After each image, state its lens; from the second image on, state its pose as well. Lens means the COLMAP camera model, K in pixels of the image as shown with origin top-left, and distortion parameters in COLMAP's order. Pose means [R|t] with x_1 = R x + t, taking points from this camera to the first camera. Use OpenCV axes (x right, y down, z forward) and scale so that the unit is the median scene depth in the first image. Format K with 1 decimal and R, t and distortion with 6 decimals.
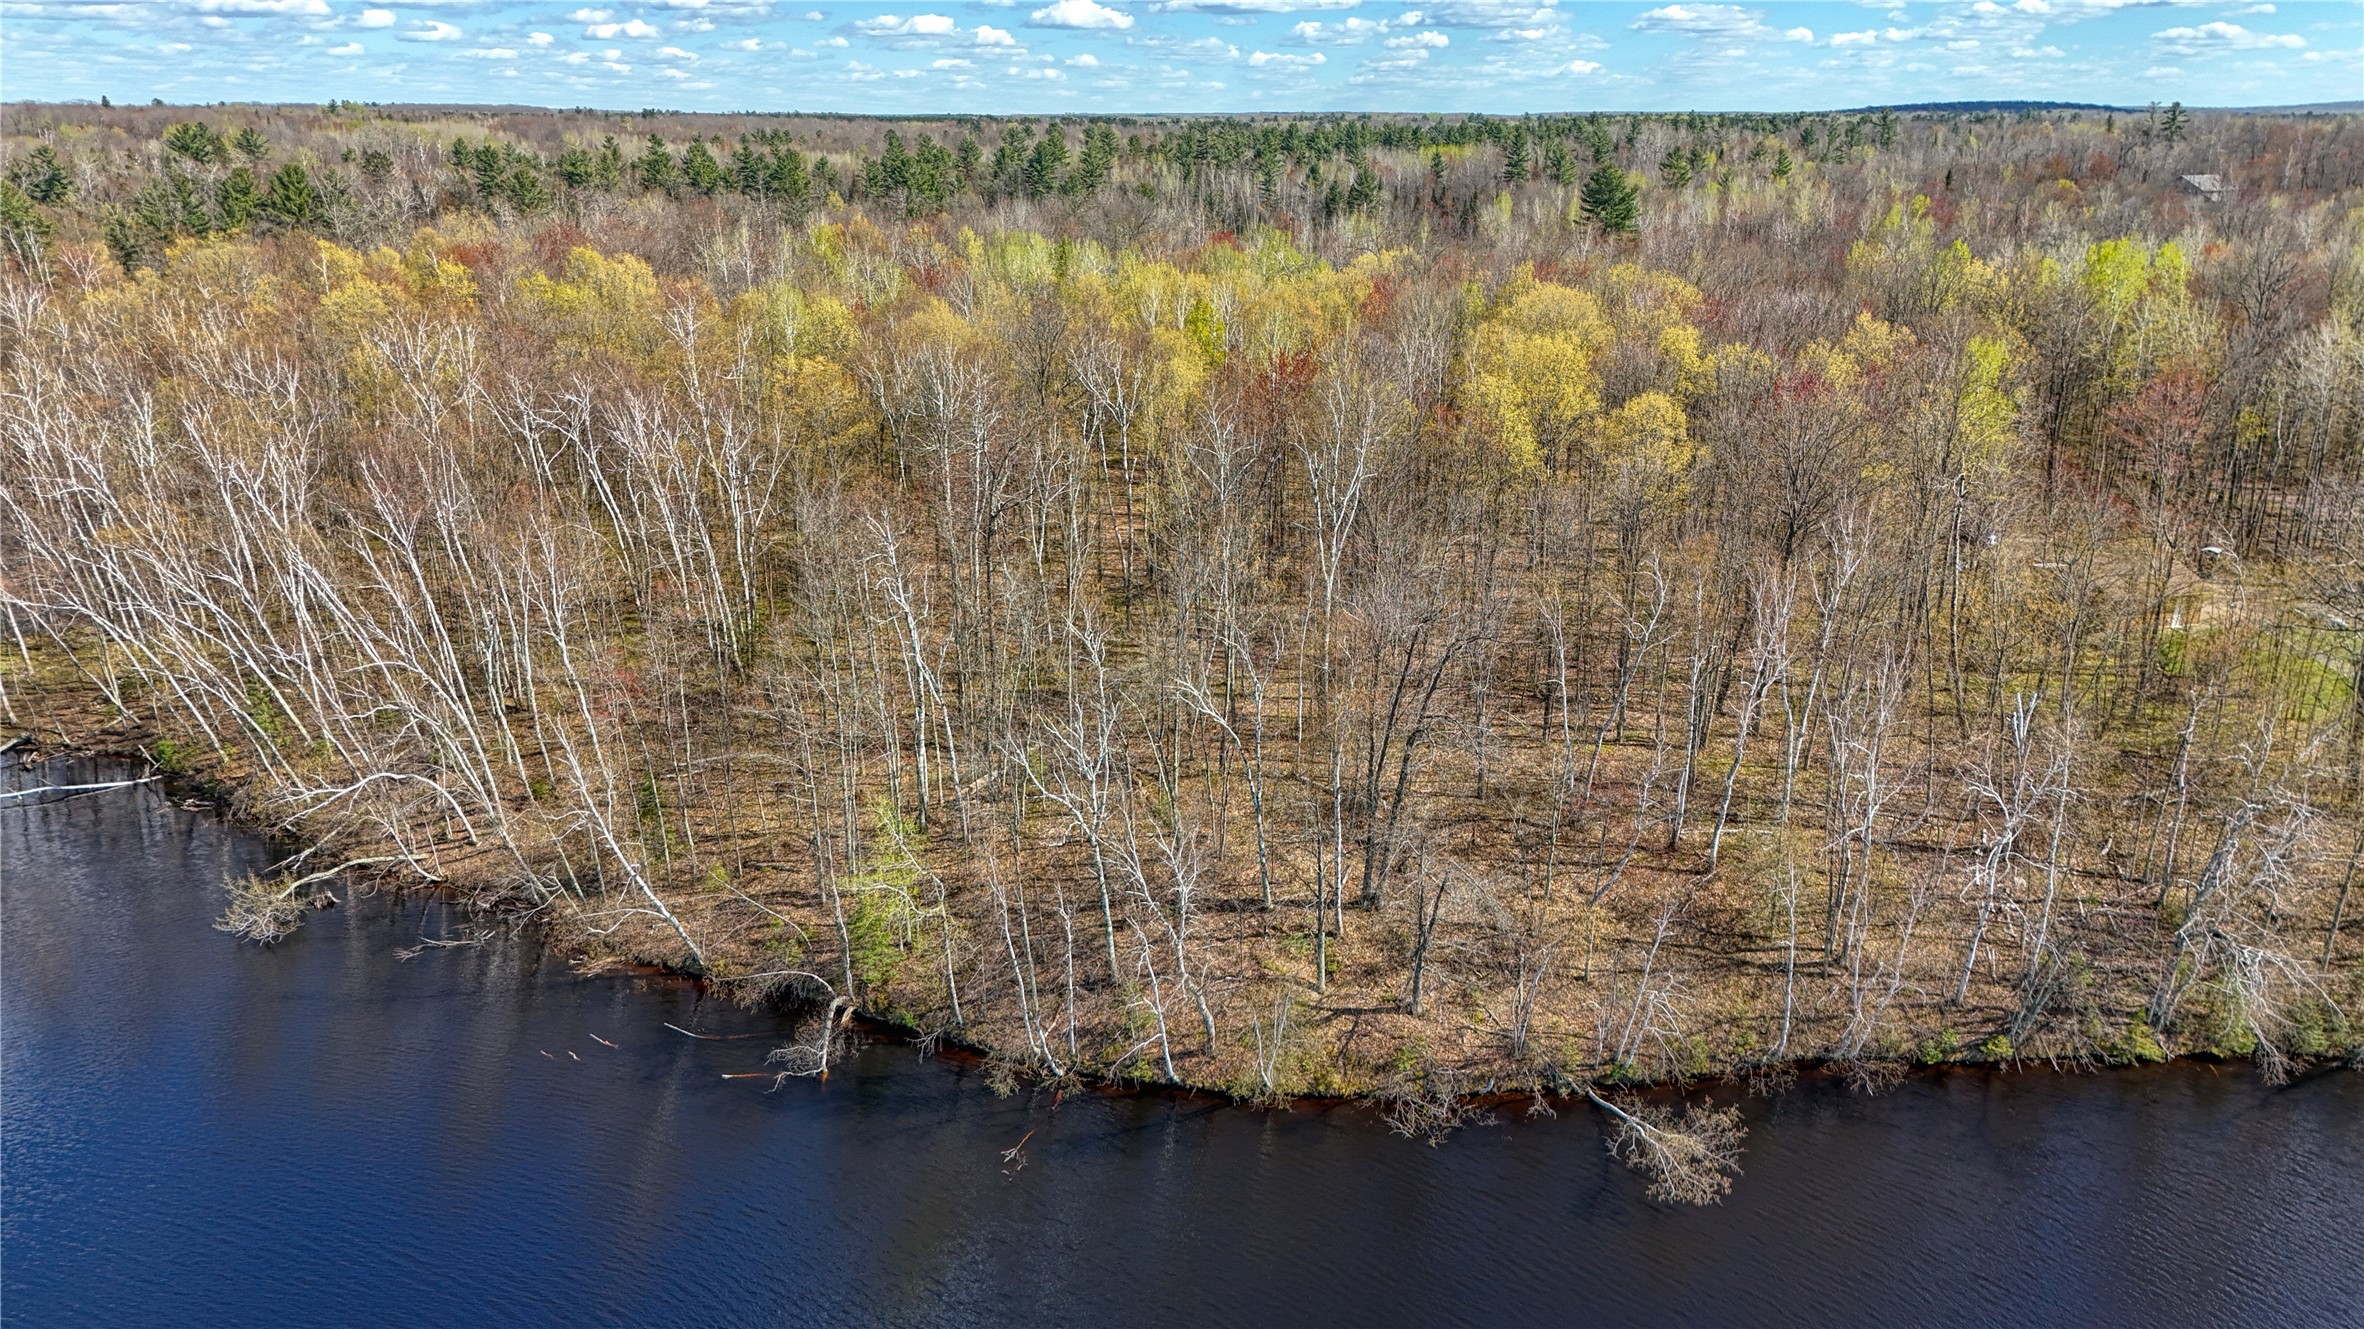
lens RADIAL K [[1734.4, 0, 1182.0], [0, 1734.4, 664.5], [0, 0, 1]] dist [0.065829, -0.063165]
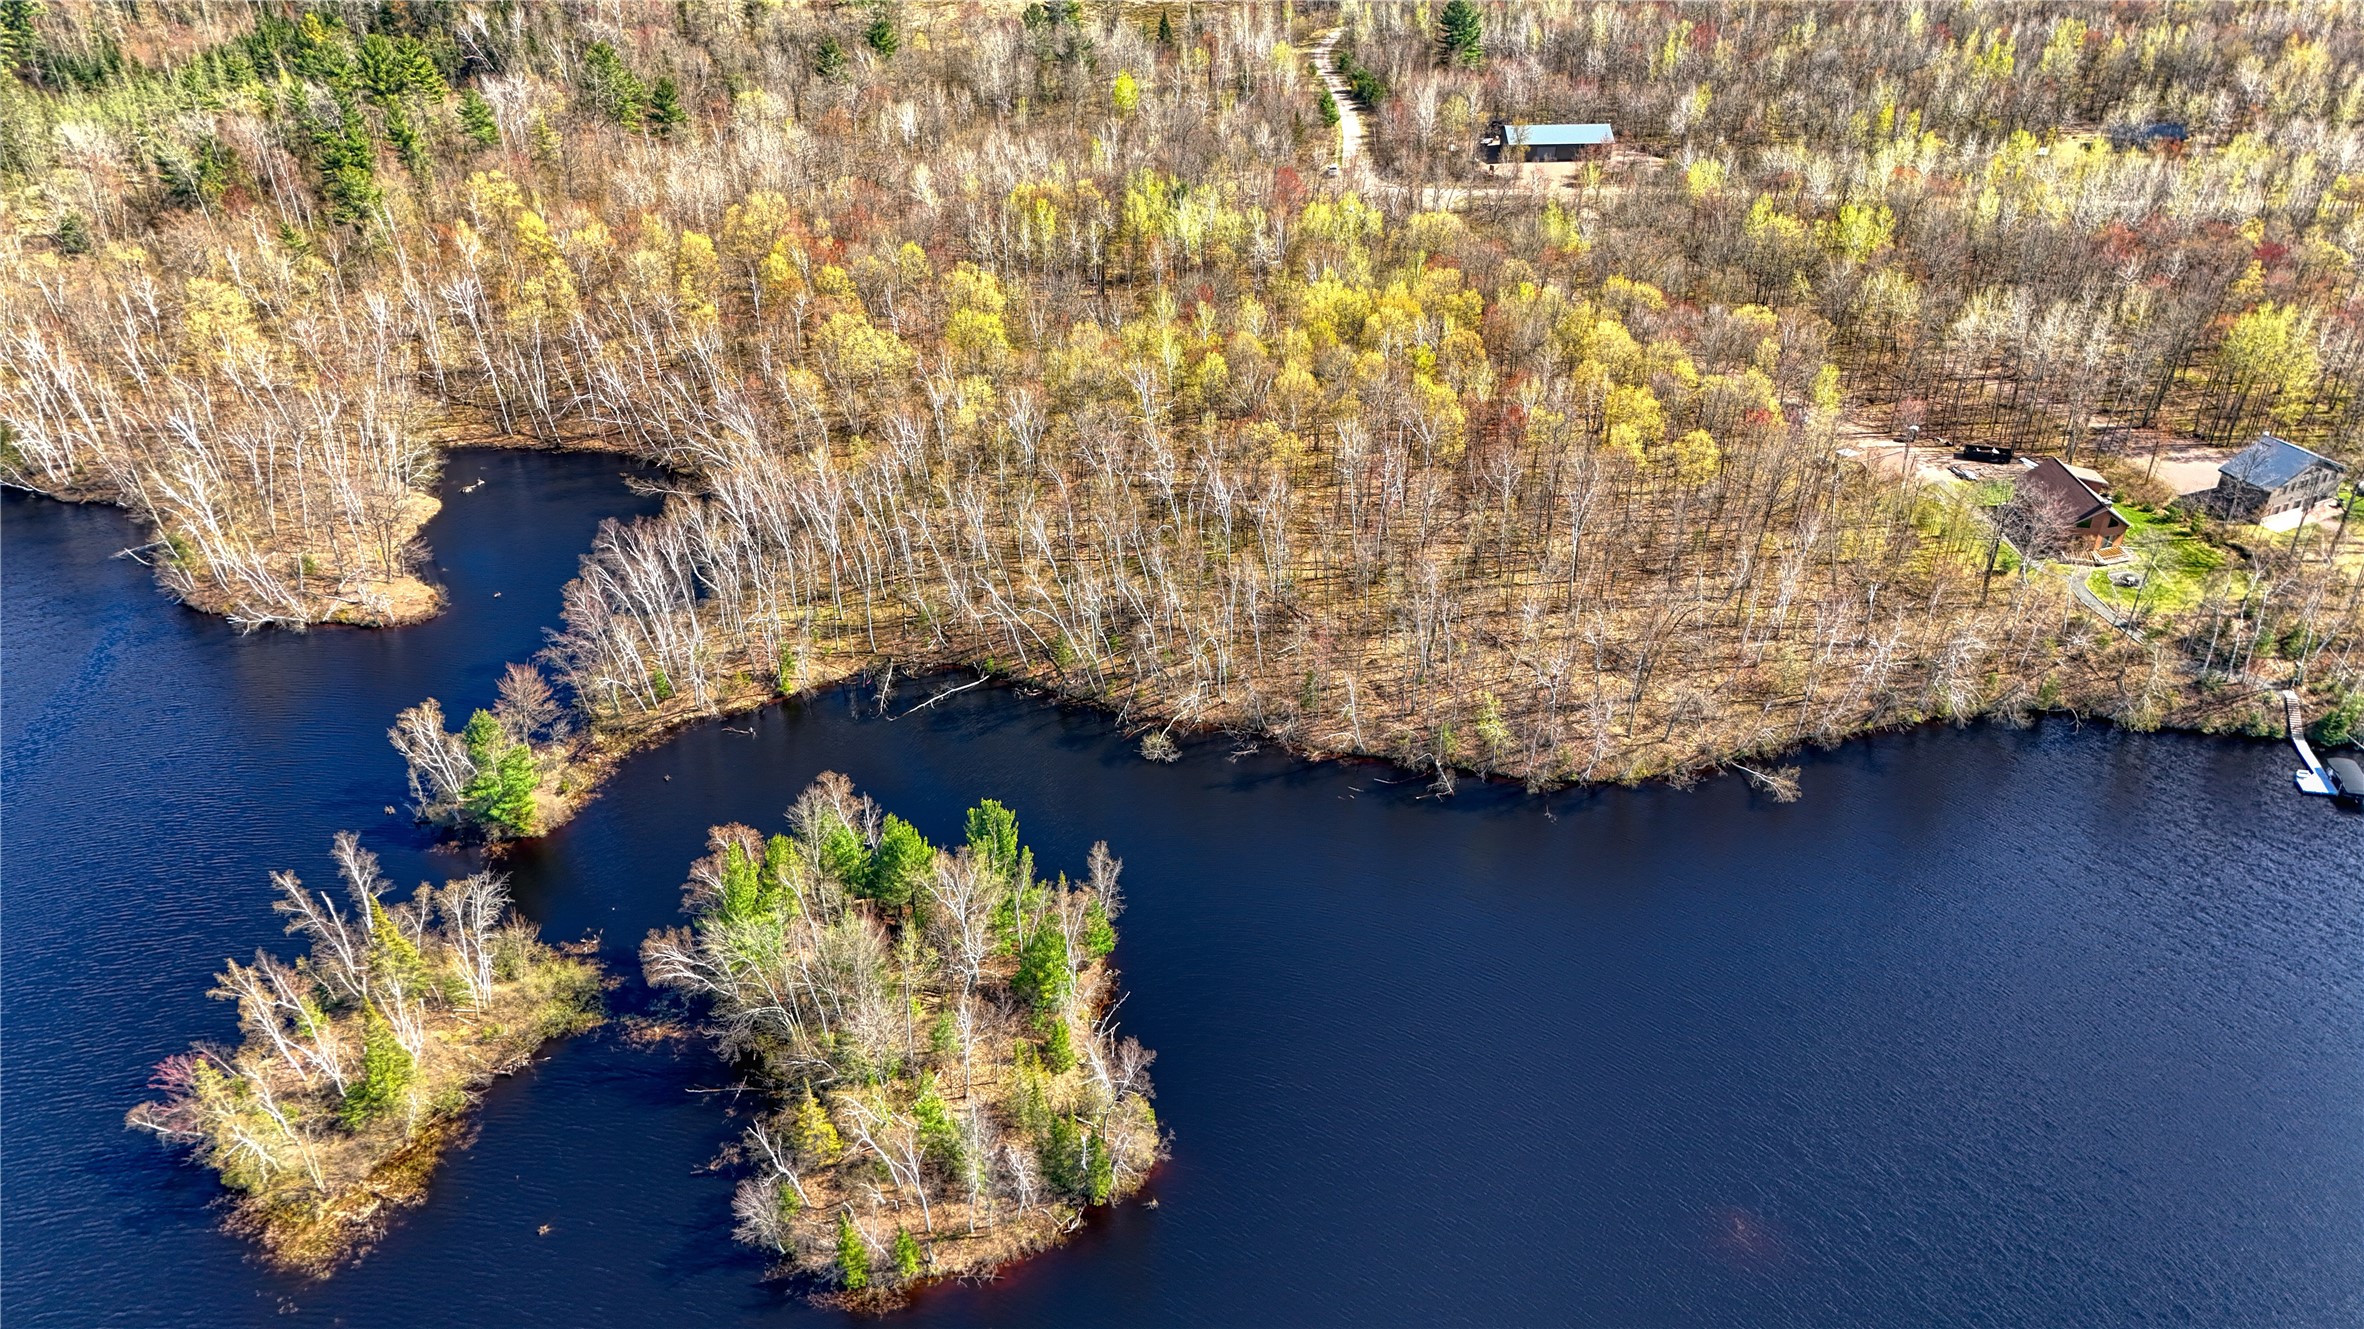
lens RADIAL K [[1710.9, 0, 1182.4], [0, 1710.9, 682.9], [0, 0, 1]] dist [0.070485, -0.061356]
pose [[0.976938, -0.118592, 0.177562, -0.831714], [0.068278, 0.961424, 0.266462, -0.506252], [-0.202312, -0.248193, 0.947349, -1.040271]]
